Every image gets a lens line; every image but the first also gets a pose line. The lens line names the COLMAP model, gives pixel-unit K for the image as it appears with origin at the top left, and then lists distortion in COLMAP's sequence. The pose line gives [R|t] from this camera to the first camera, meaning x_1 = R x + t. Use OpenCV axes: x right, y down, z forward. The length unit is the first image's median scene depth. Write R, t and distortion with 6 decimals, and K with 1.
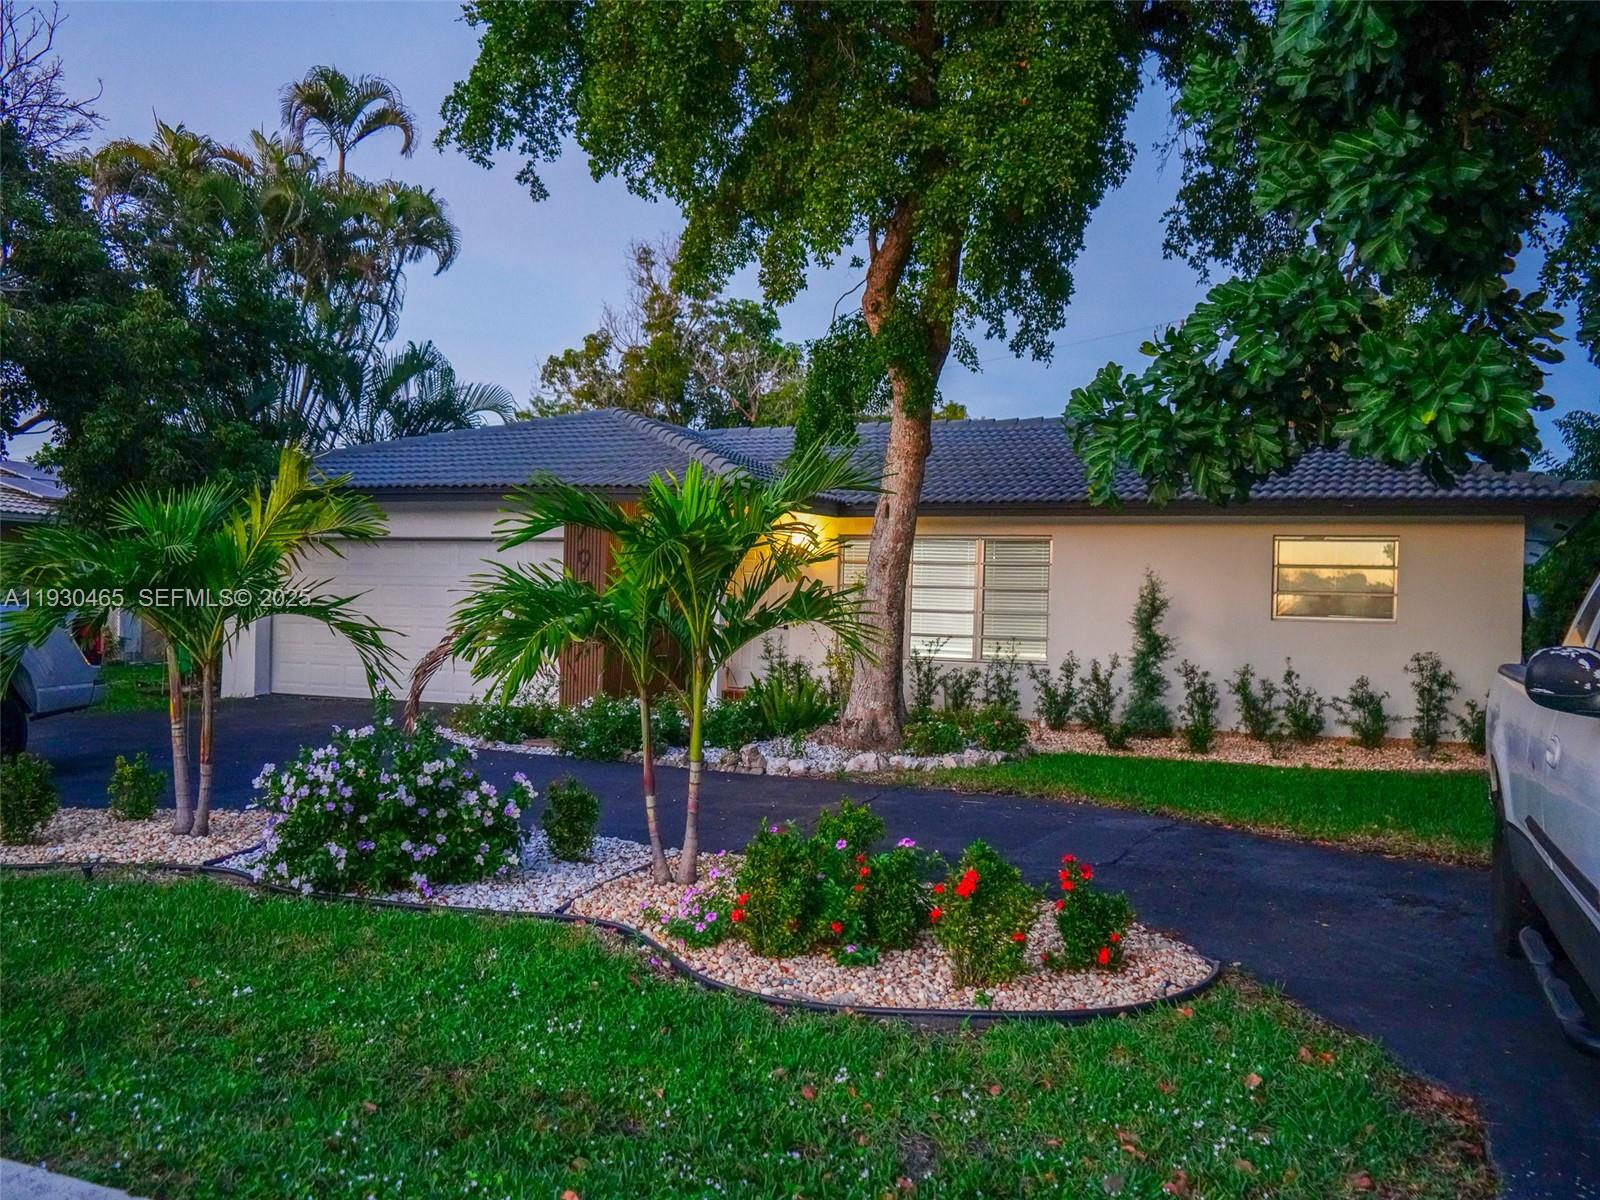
lens RADIAL K [[1424.5, 0, 800.0], [0, 1424.5, 600.0], [0, 0, 1]] dist [-0.030100, 0.013925]
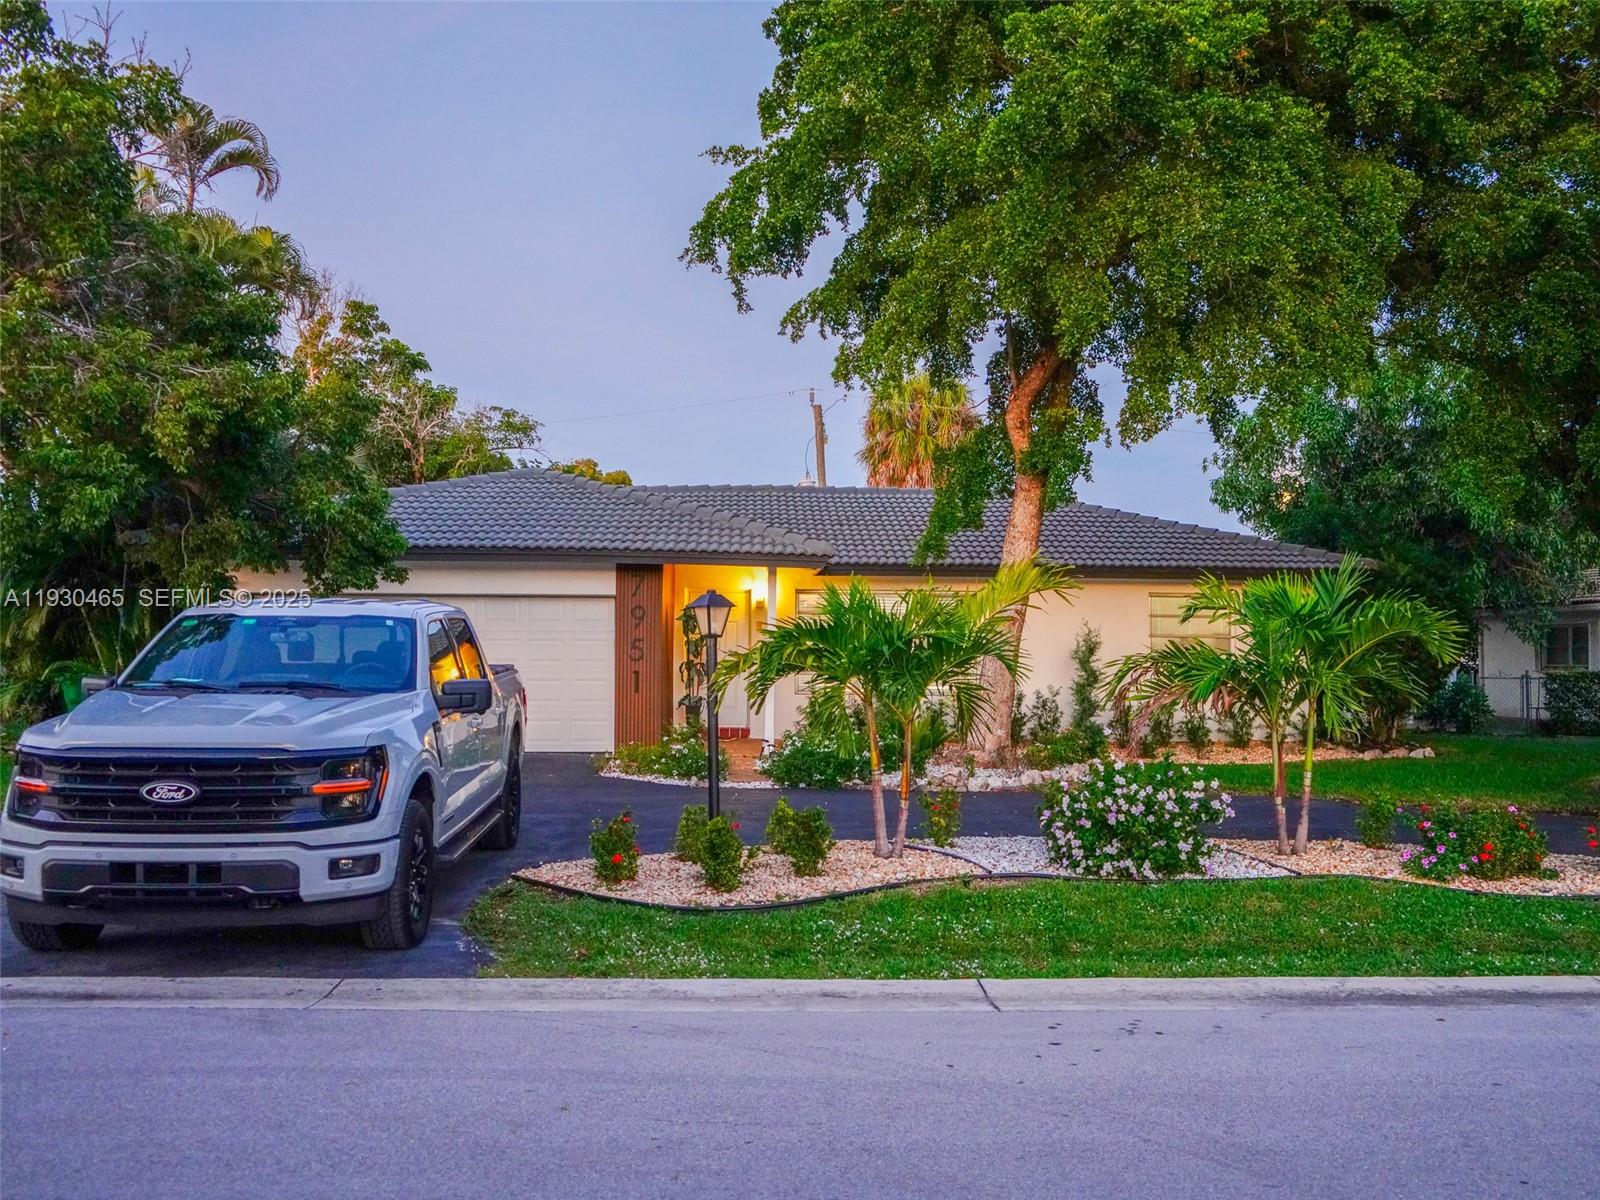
lens RADIAL K [[1424.5, 0, 800.0], [0, 1424.5, 600.0], [0, 0, 1]] dist [-0.030100, 0.013925]
pose [[0.909895, -0.006557, 0.414786, -0.526649], [0.013334, 0.999821, -0.013445, -0.024675], [-0.414624, 0.017765, 0.909820, -0.065719]]
